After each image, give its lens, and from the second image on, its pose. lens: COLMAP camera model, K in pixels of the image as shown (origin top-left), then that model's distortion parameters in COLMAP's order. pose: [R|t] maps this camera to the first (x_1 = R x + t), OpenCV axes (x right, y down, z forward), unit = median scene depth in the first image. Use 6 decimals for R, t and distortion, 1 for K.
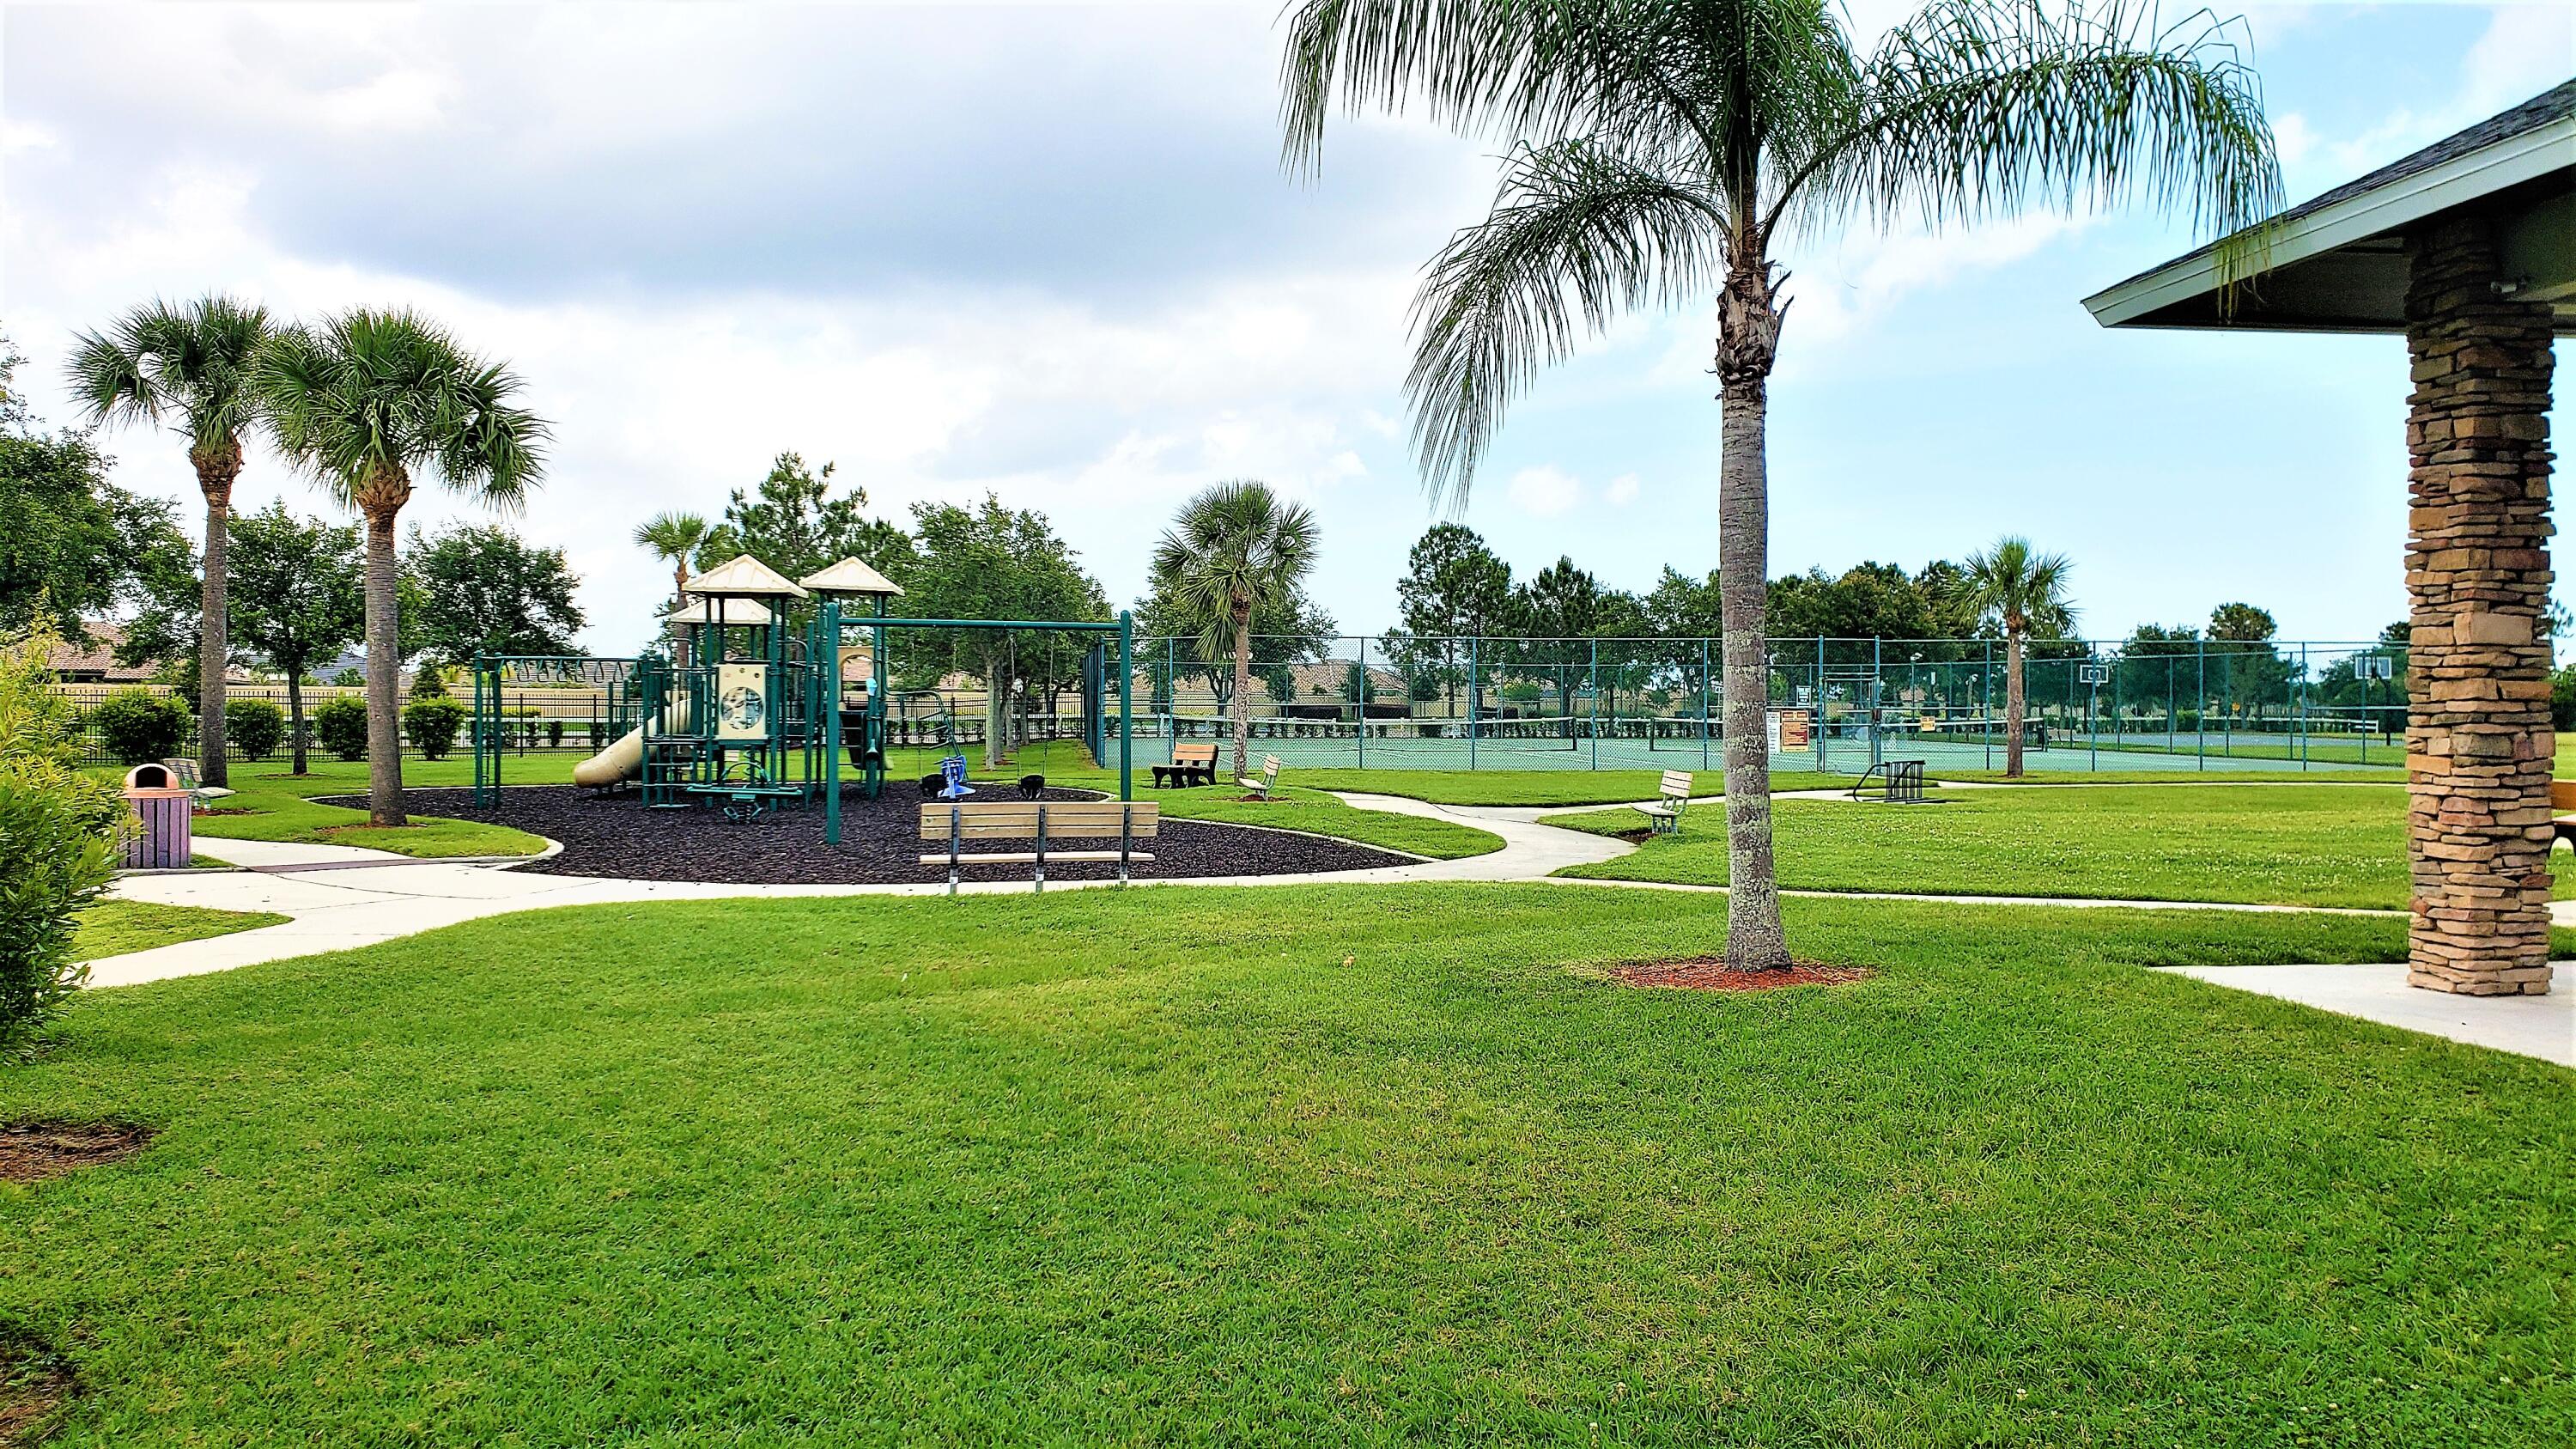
lens RADIAL K [[2028.1, 0, 1286.9], [0, 2028.1, 727.0], [0, 0, 1]] dist [0.006597, 0.007250]
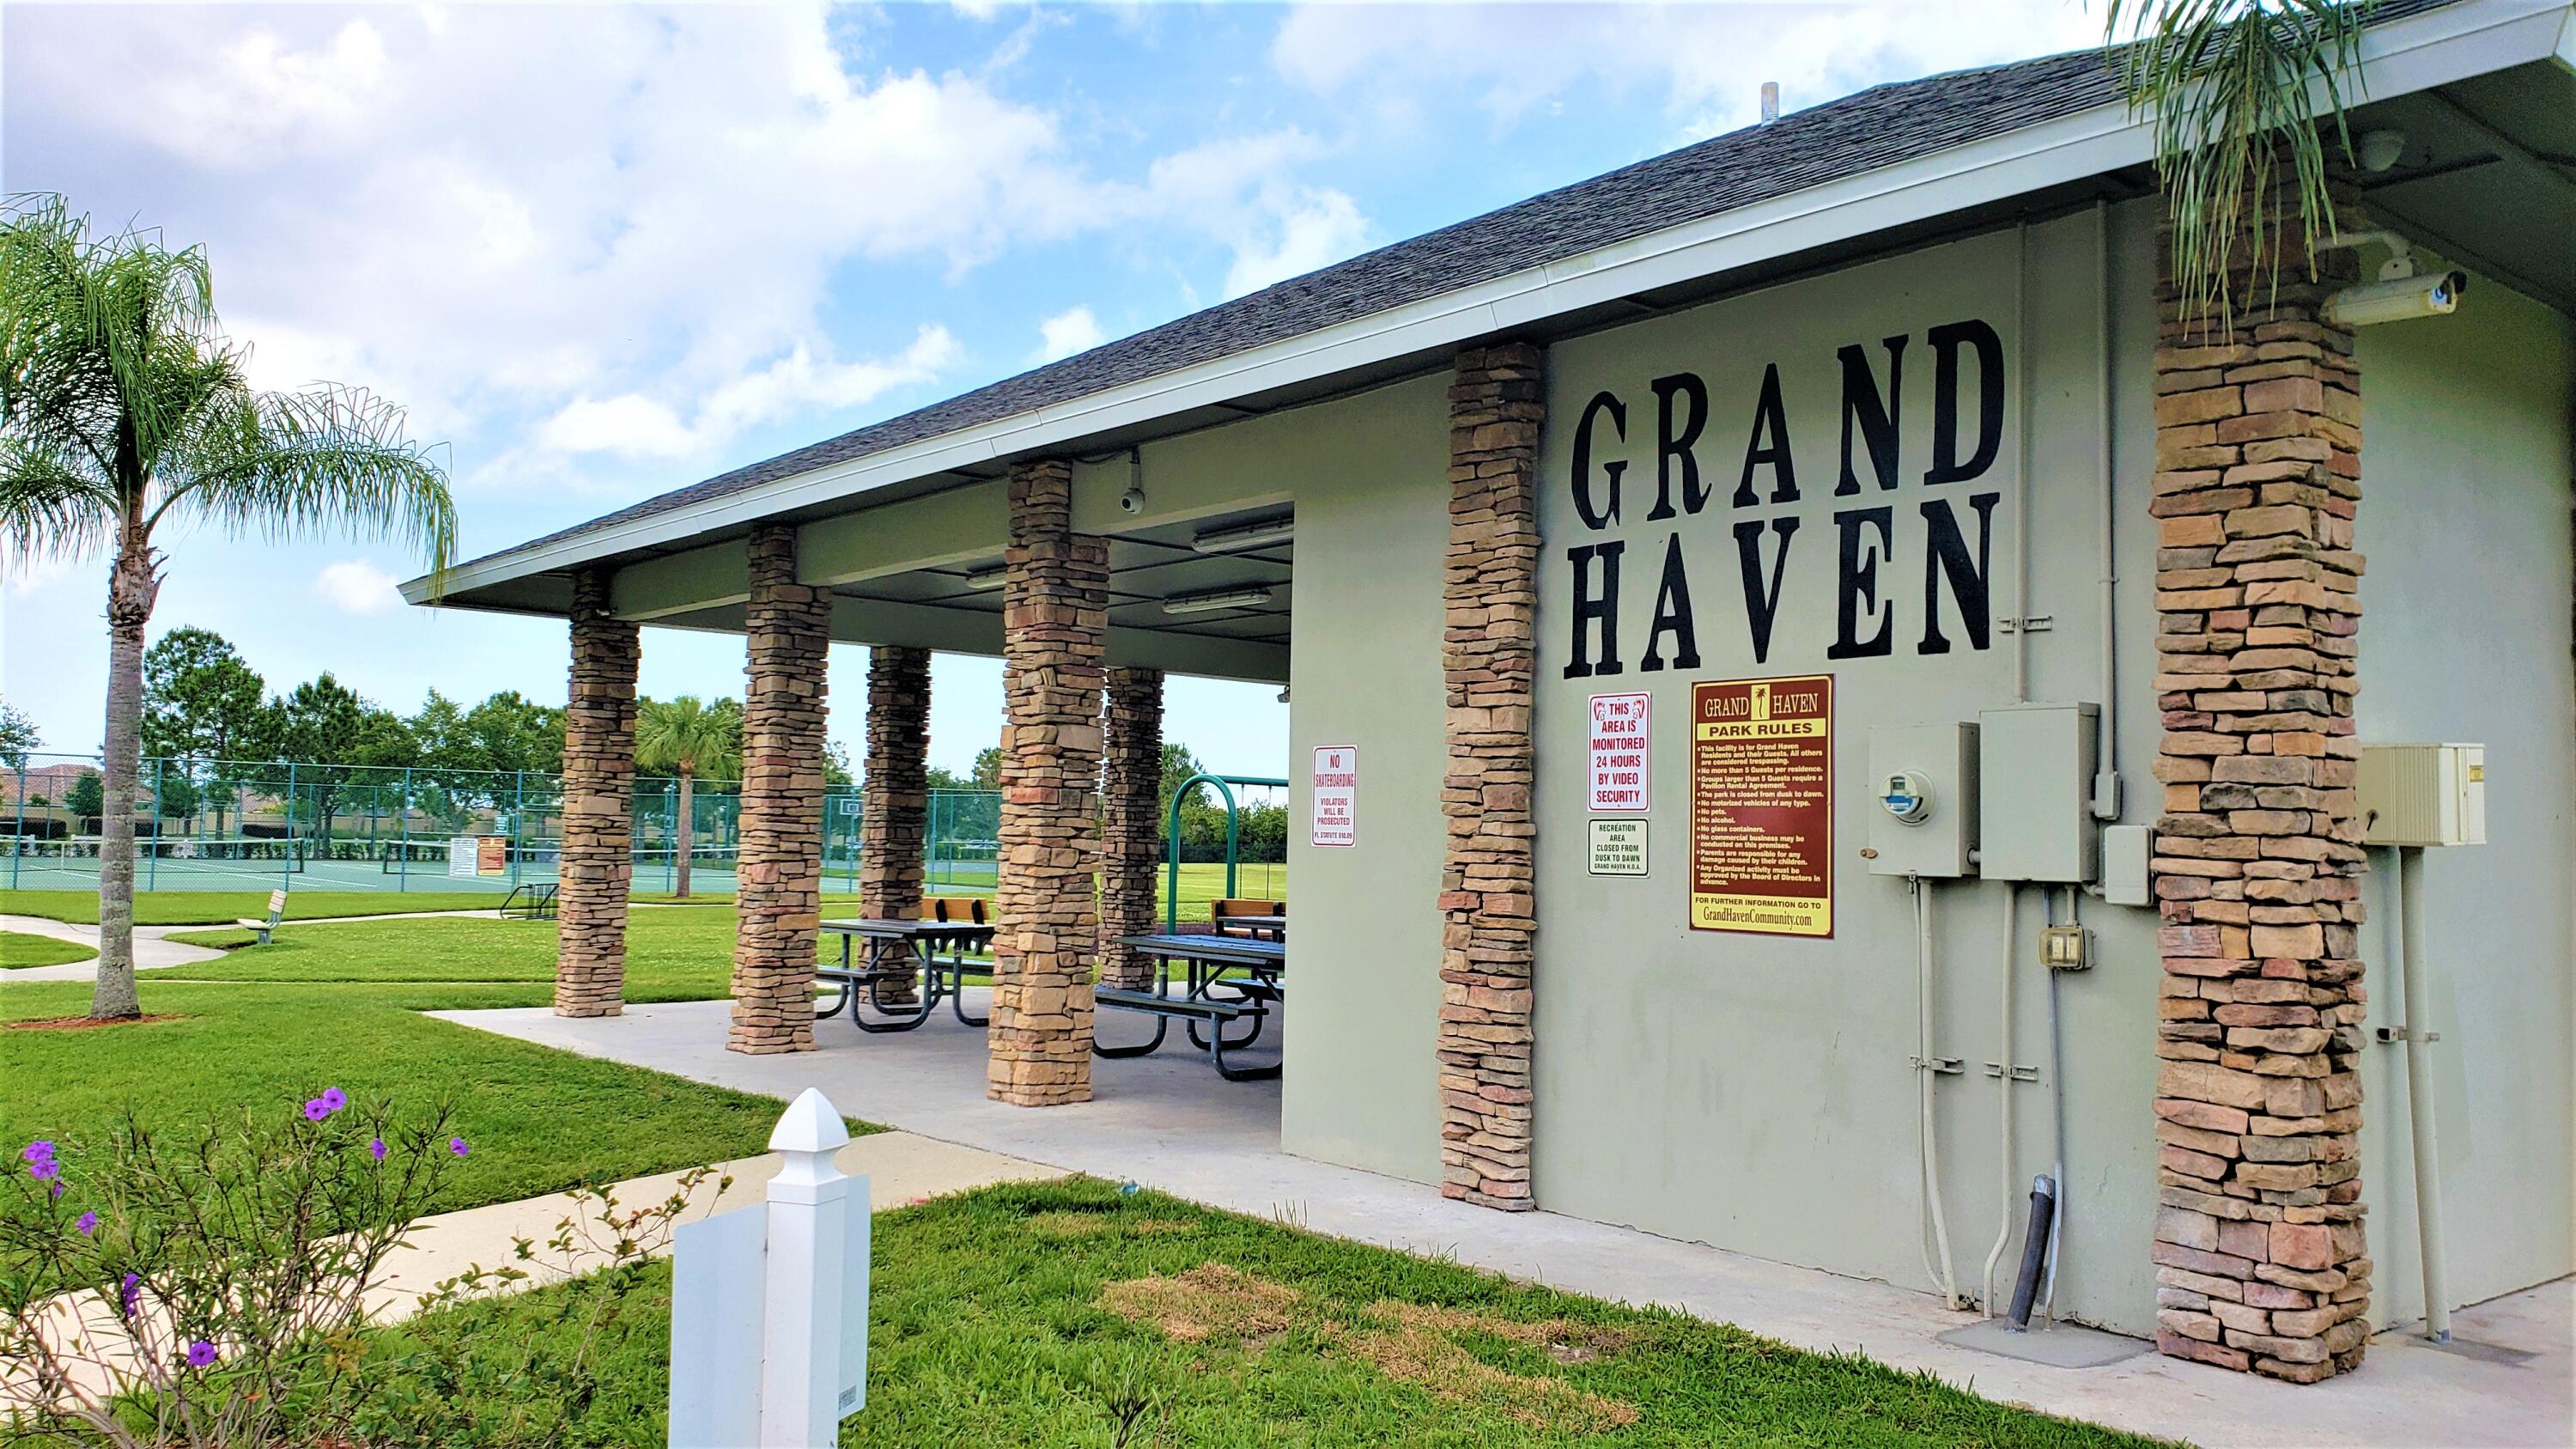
lens RADIAL K [[2028.1, 0, 1316.9], [0, 2028.1, 762.9], [0, 0, 1]] dist [0.006597, 0.007250]
pose [[0.842119, 0.038071, 0.537946, 0.048564], [-0.014397, 0.998737, -0.048145, -0.002704], [-0.539100, 0.032799, 0.841603, -0.222573]]
